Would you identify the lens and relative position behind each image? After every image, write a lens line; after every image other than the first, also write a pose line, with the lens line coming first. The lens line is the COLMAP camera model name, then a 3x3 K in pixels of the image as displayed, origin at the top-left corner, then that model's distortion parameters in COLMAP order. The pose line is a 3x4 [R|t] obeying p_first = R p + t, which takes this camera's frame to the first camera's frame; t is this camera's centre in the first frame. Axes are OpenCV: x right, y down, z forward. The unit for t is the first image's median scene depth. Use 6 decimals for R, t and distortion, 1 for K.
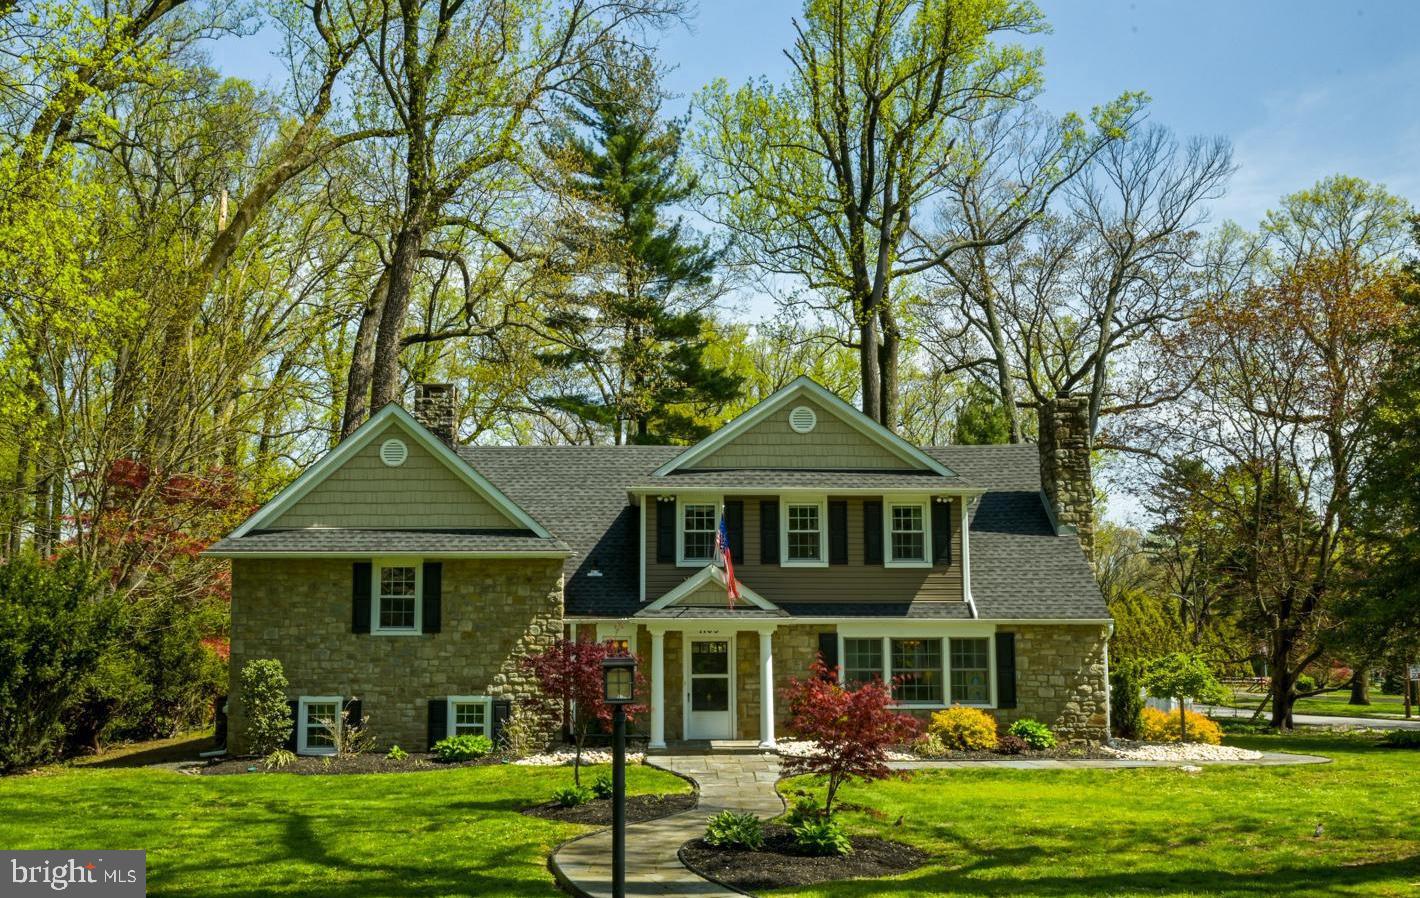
lens RADIAL K [[1435.4, 0, 710.2], [0, 1435.4, 452.8], [0, 0, 1]] dist [-0.006102, 0.000000]
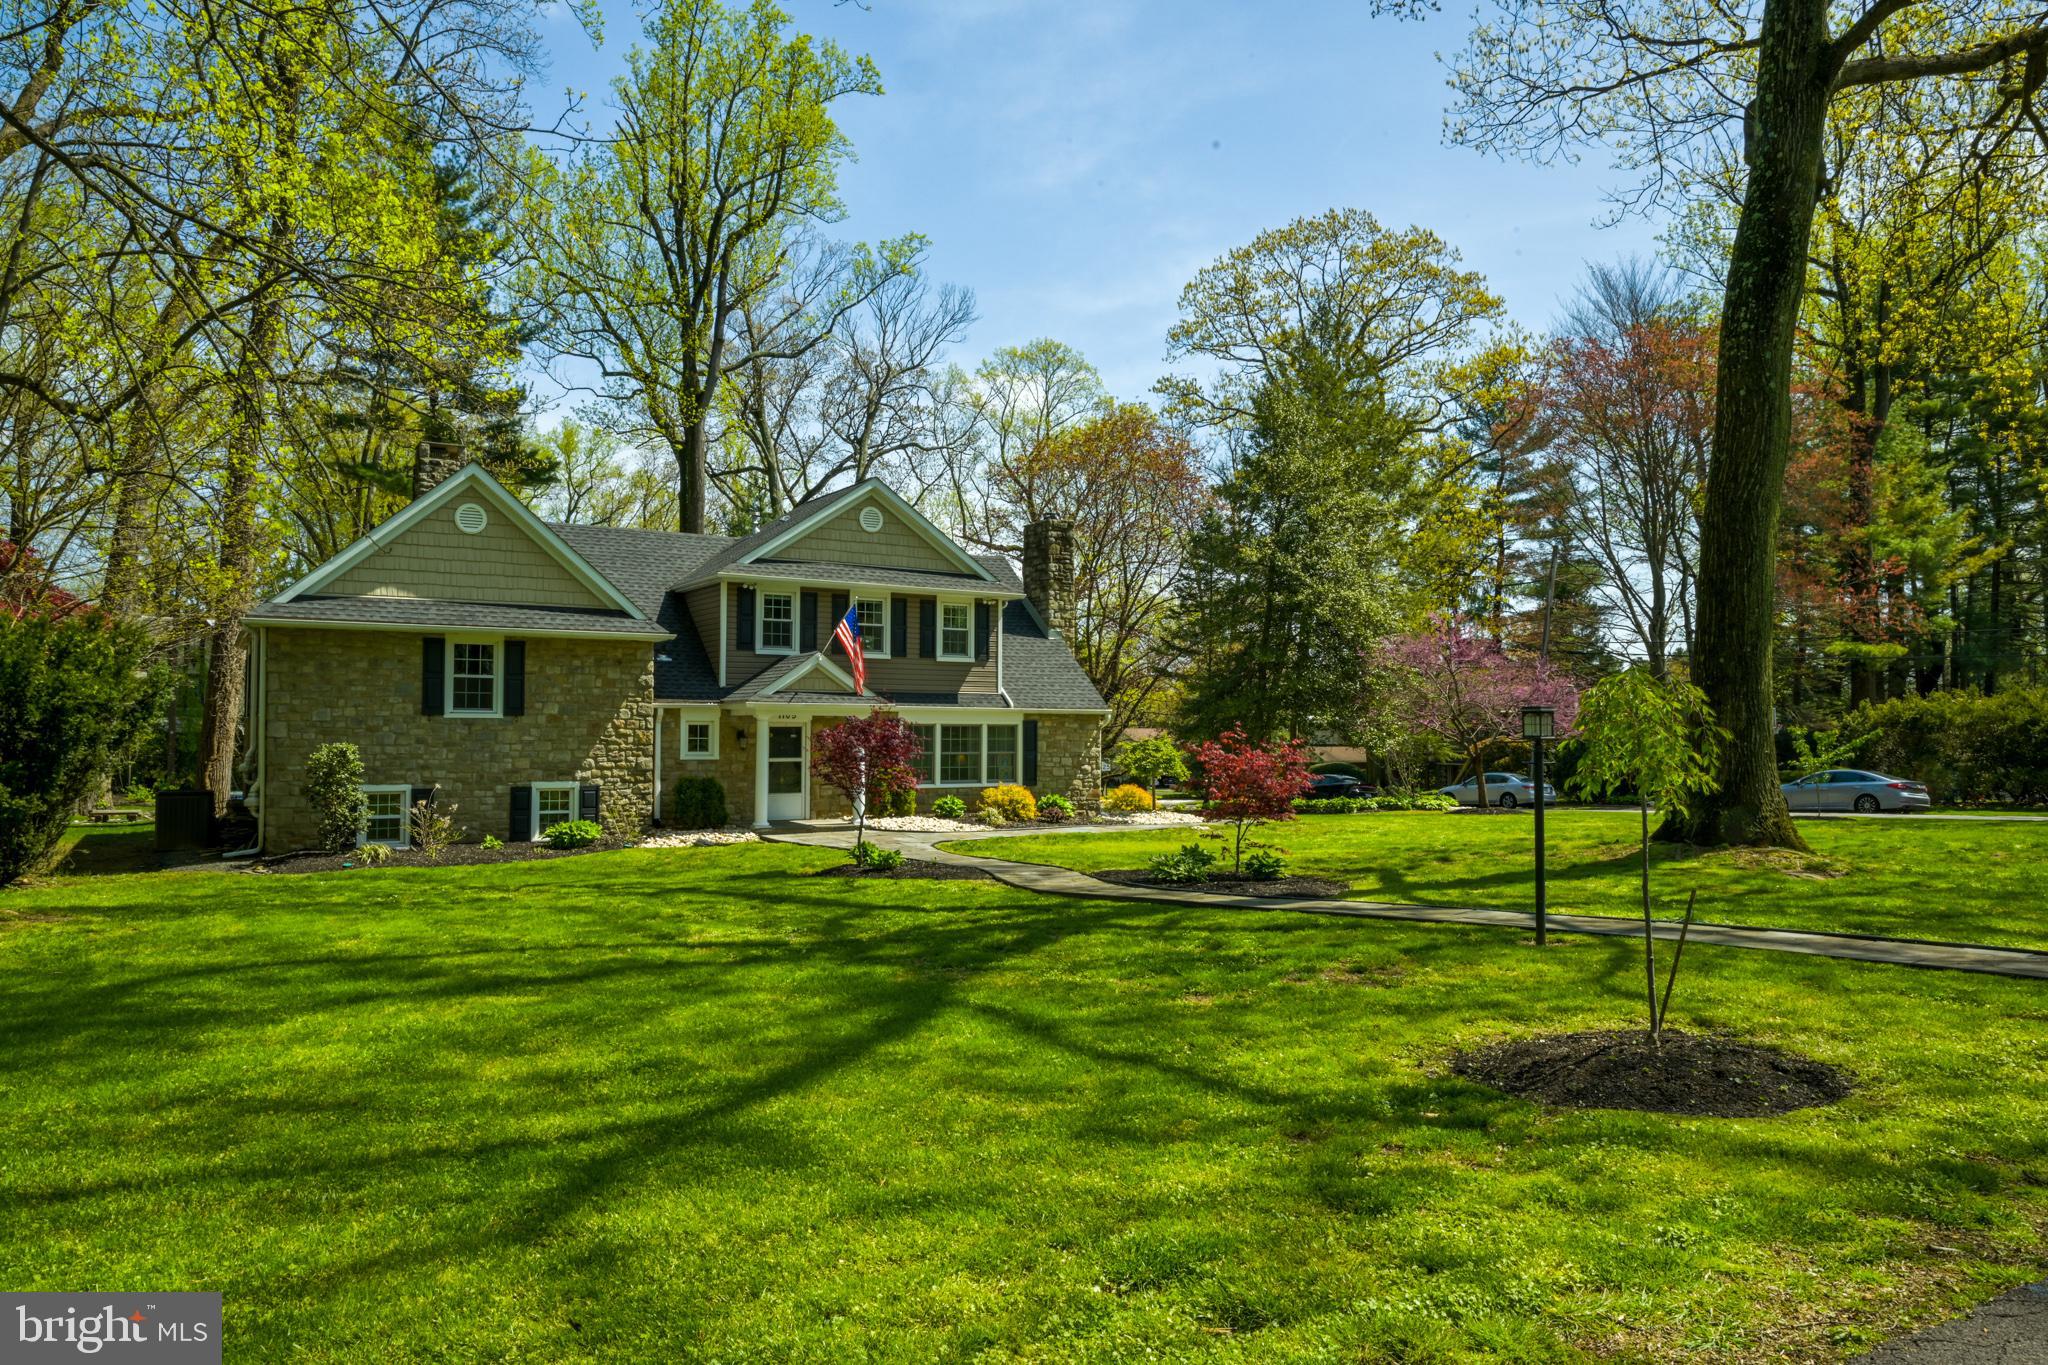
lens RADIAL K [[1435.9, 0, 1024.4], [0, 1435.9, 677.2], [0, 0, 1]] dist [-0.005147, -0.000144]
pose [[0.842377, 0.024876, 0.538314, -0.415722], [-0.066955, 0.996025, 0.058747, 0.023569], [-0.534713, -0.085529, 0.840694, 0.039673]]
